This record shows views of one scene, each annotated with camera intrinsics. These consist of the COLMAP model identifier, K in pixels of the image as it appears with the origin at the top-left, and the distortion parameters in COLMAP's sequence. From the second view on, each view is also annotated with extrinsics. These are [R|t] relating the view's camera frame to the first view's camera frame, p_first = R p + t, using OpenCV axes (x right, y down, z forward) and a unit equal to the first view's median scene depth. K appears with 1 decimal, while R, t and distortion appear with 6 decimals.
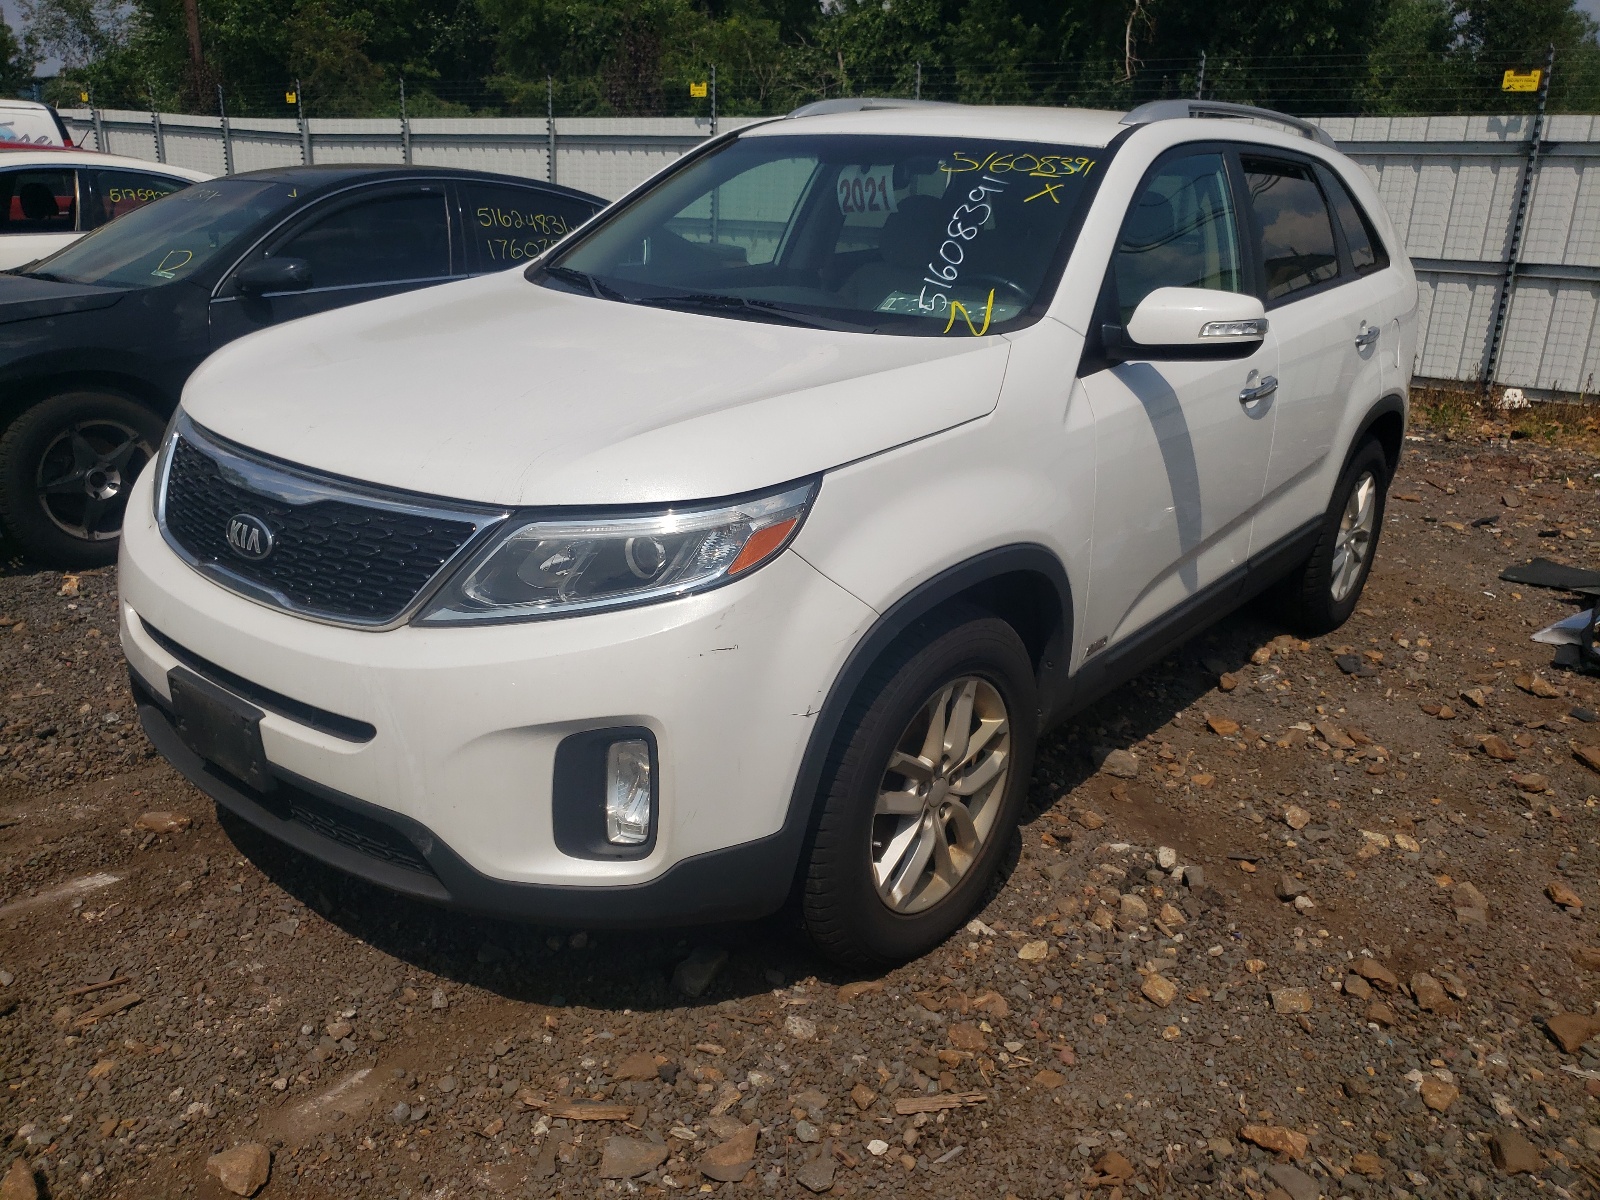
lens RADIAL K [[1252.6, 0, 794.0], [0, 1252.6, 584.4], [0, 0, 1]] dist [0.007896, 0.001001]
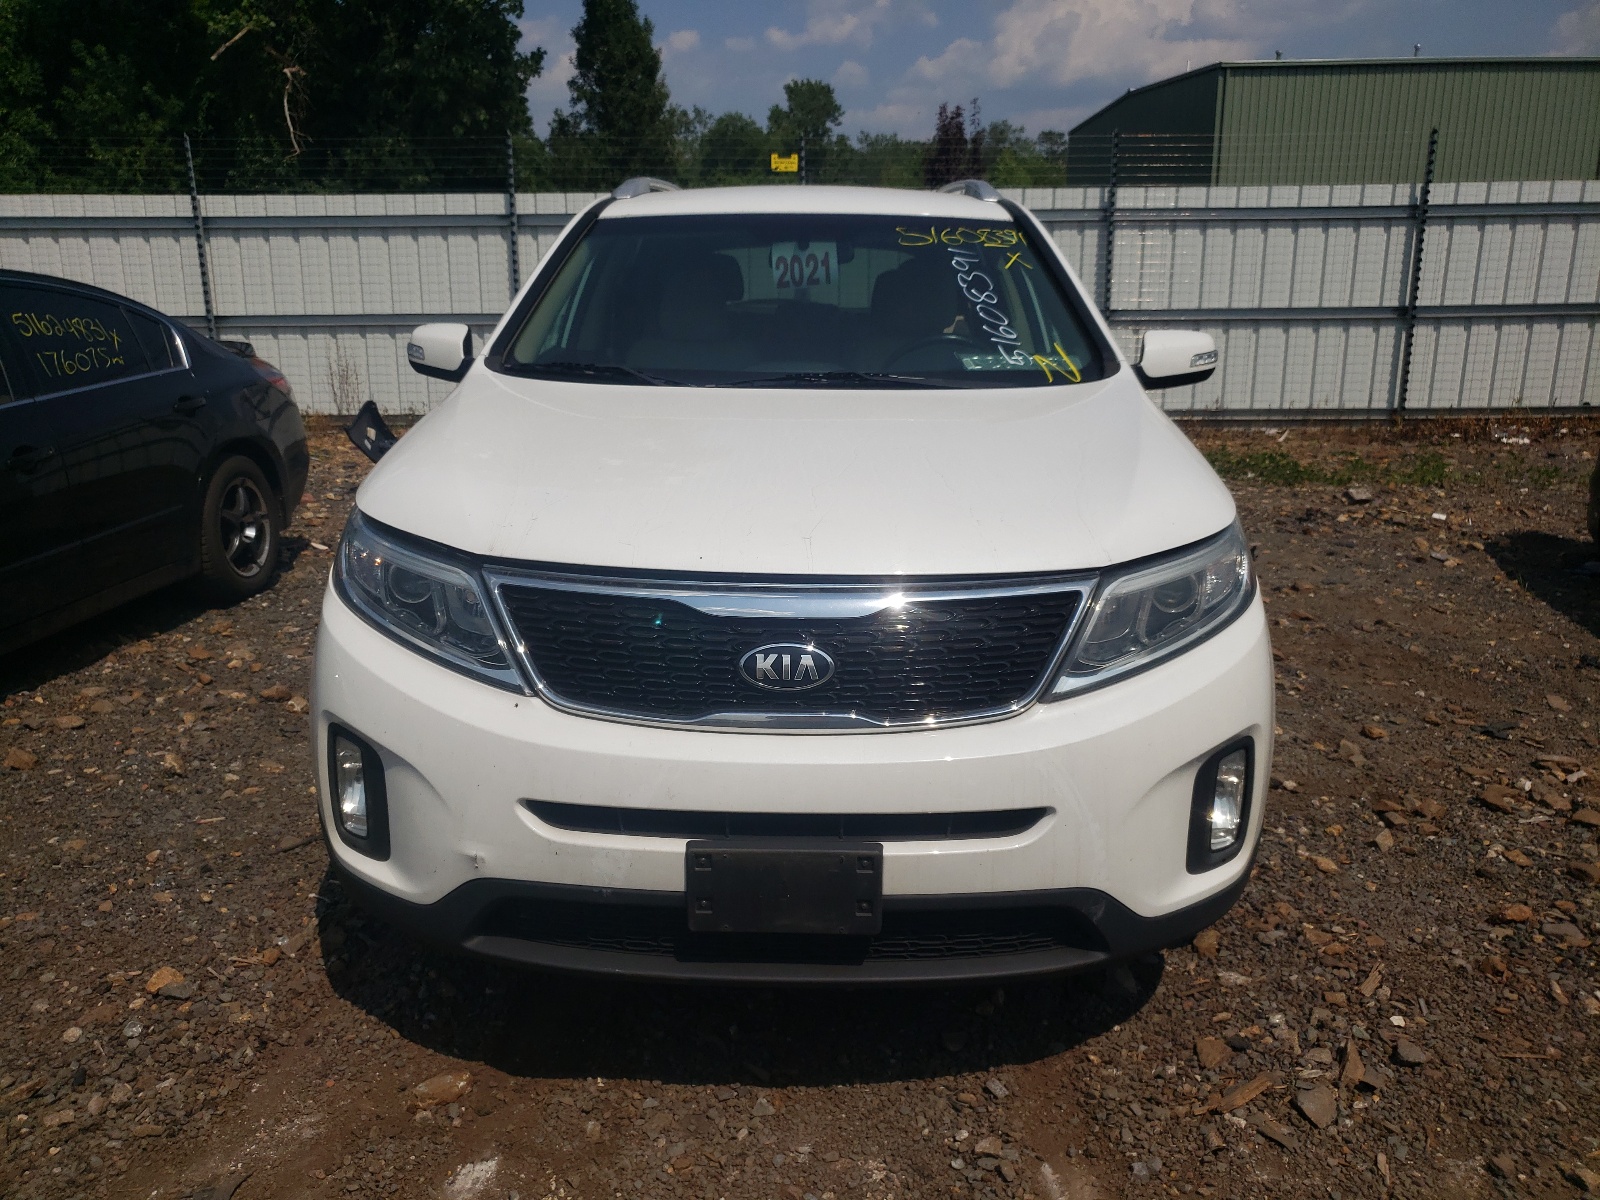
lens RADIAL K [[1252.6, 0, 797.5], [0, 1252.6, 612.6], [0, 0, 1]] dist [0.007896, 0.001001]
pose [[0.793304, -0.199519, 0.575205, -0.619518], [0.218312, 0.975171, 0.037164, -0.071459], [-0.568338, 0.096092, 0.817165, 0.171828]]
